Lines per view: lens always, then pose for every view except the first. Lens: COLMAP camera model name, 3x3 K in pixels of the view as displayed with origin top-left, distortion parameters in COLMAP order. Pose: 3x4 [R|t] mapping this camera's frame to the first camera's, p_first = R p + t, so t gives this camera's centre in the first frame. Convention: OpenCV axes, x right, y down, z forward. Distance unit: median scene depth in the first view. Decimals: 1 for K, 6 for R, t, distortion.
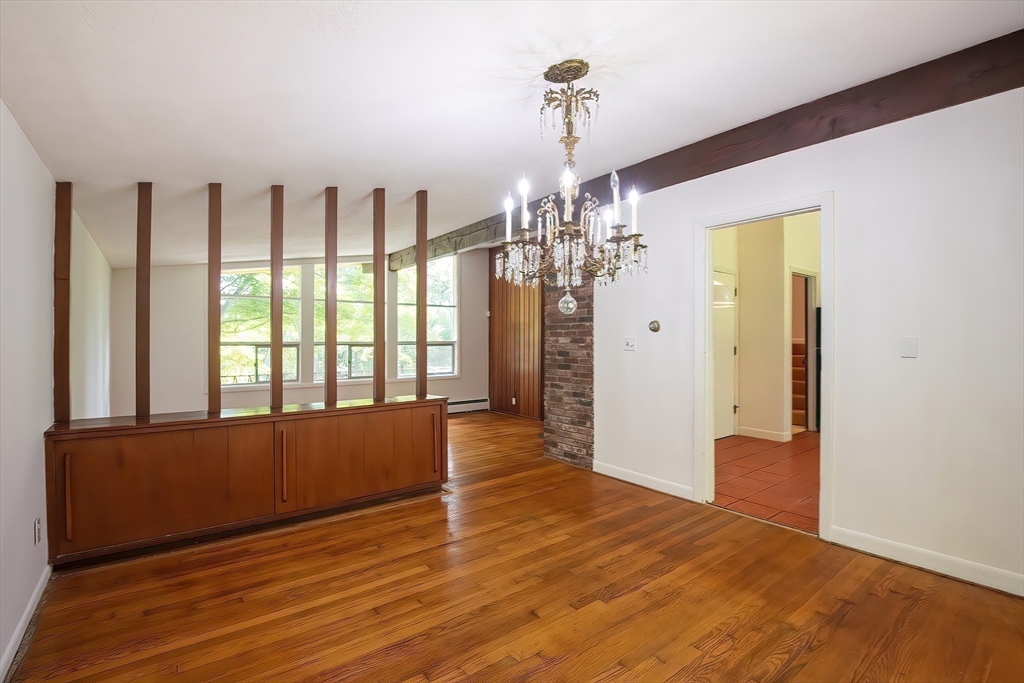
lens RADIAL K [[467.9, 0, 509.9], [0, 467.9, 338.7], [0, 0, 1]] dist [0.000149, -0.002276]
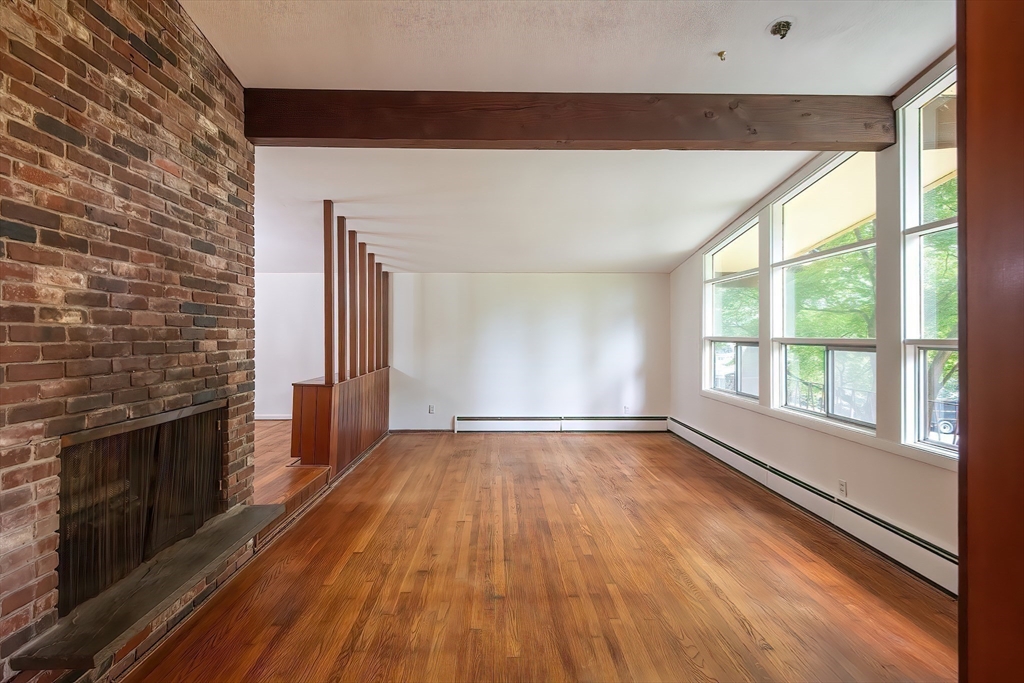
lens RADIAL K [[467.9, 0, 511.2], [0, 467.9, 333.5], [0, 0, 1]] dist [0.000149, -0.002276]
pose [[-0.579157, -0.002773, -0.815211, 0.239599], [-0.000262, 0.999995, -0.003215, 0.002574], [0.815216, -0.001649, -0.579155, 1.069102]]
